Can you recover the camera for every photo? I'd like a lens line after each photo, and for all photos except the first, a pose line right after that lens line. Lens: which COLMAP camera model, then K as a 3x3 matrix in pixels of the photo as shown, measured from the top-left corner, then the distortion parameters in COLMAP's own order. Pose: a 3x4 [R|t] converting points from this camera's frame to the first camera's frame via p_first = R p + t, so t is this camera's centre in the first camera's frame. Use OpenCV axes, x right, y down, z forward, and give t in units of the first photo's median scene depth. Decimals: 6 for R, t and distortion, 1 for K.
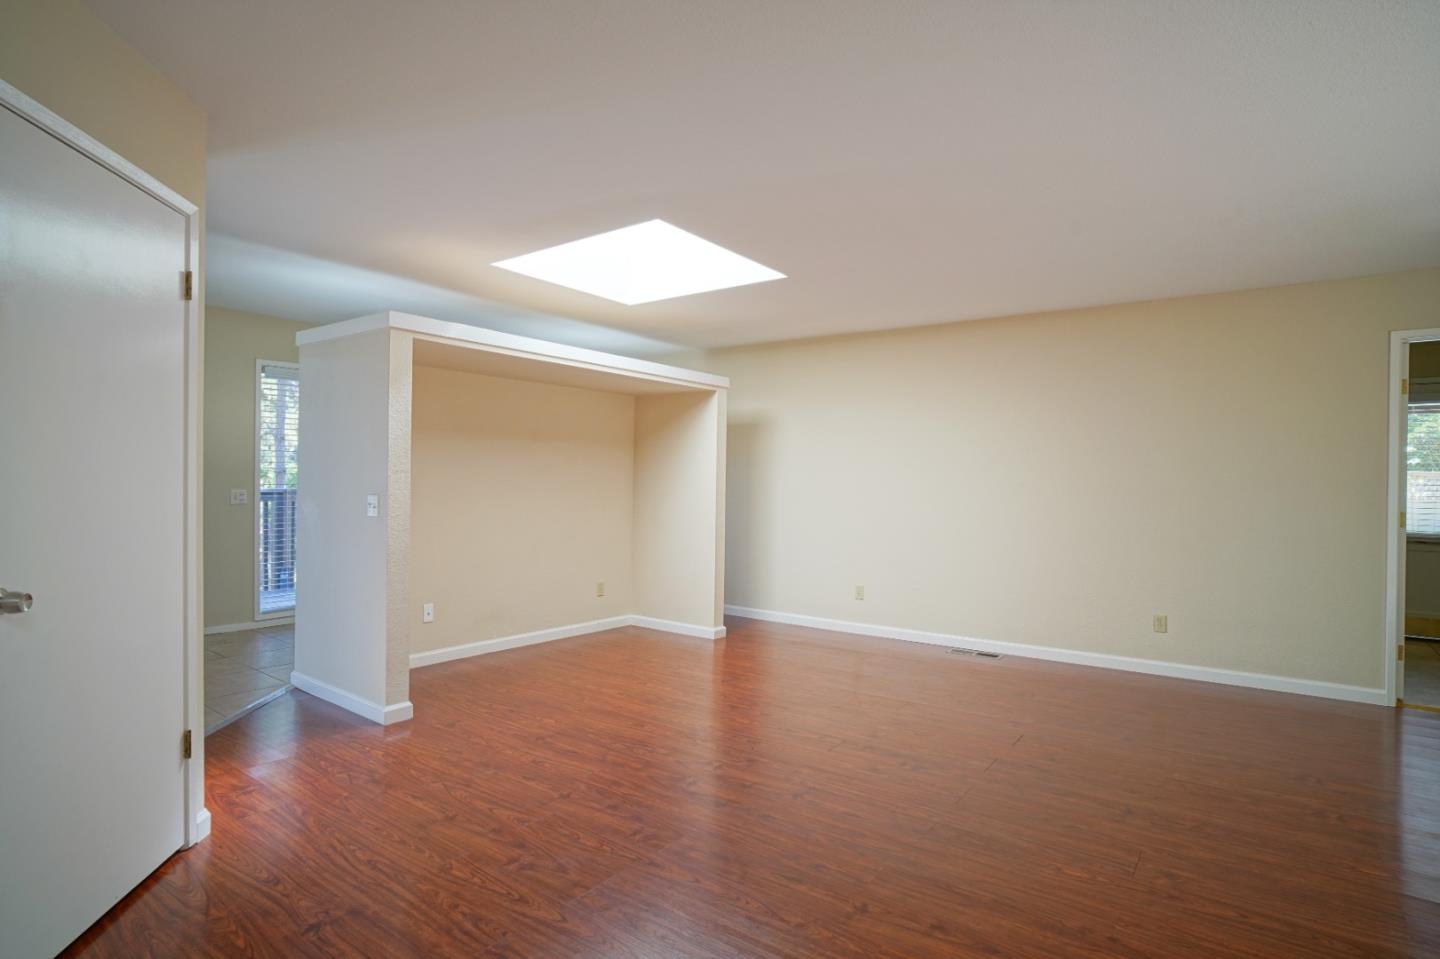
lens RADIAL K [[754.0, 0, 699.7], [0, 754.0, 477.9], [0, 0, 1]] dist [-0.044165, 0.022888]
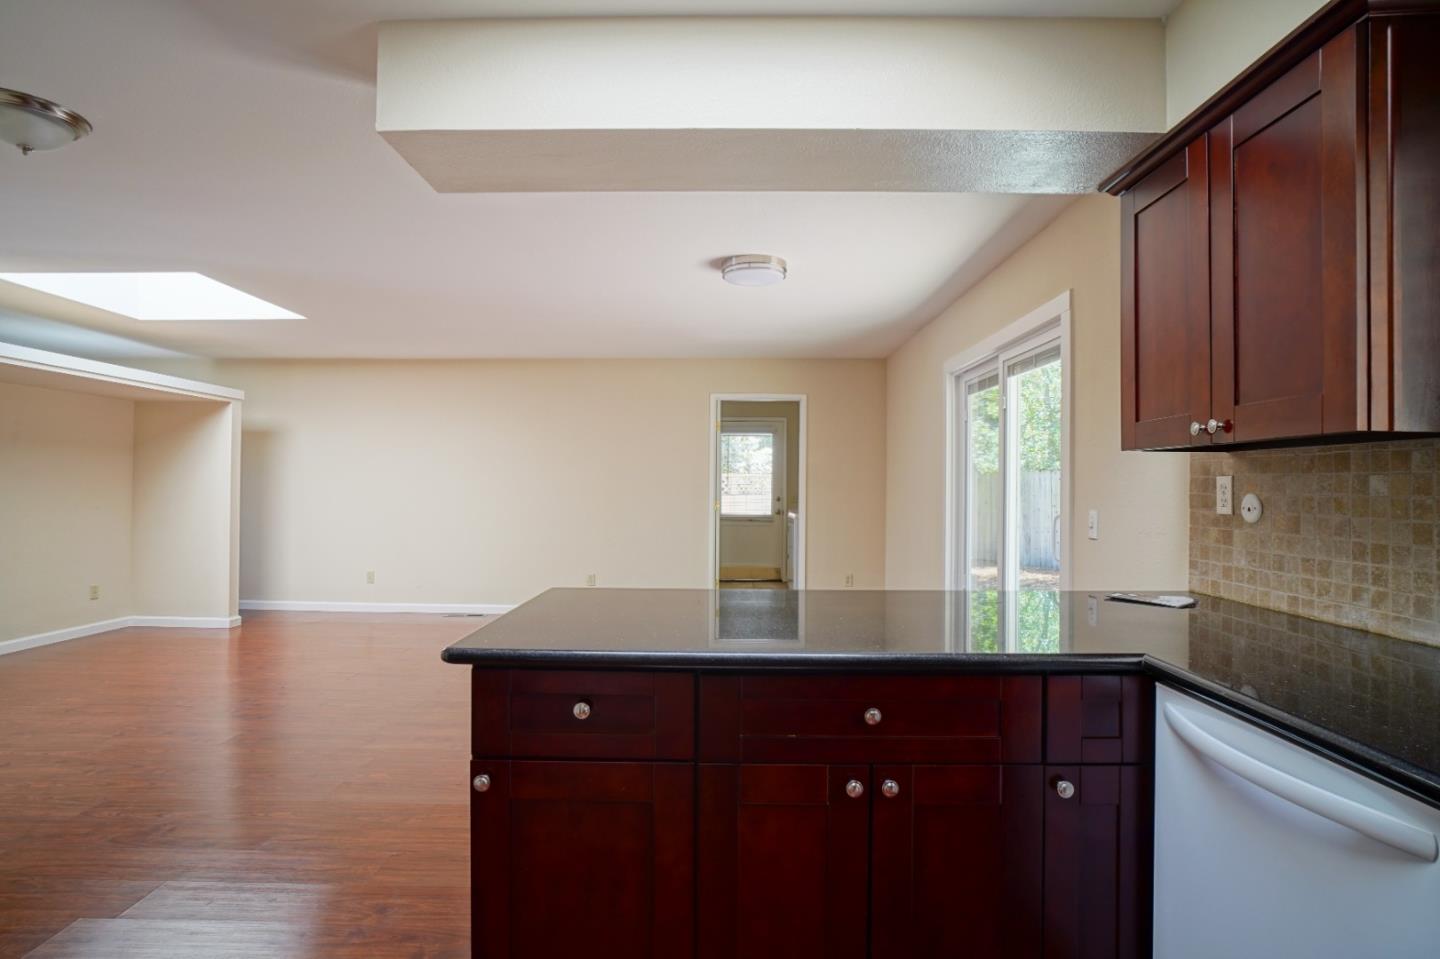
lens RADIAL K [[754.0, 0, 725.1], [0, 754.0, 476.3], [0, 0, 1]] dist [-0.044165, 0.022888]
pose [[0.797393, 0.001814, 0.603458, -0.057389], [0.000349, 0.999994, -0.003467, -0.003327], [-0.603460, 0.002975, 0.797387, -0.301192]]
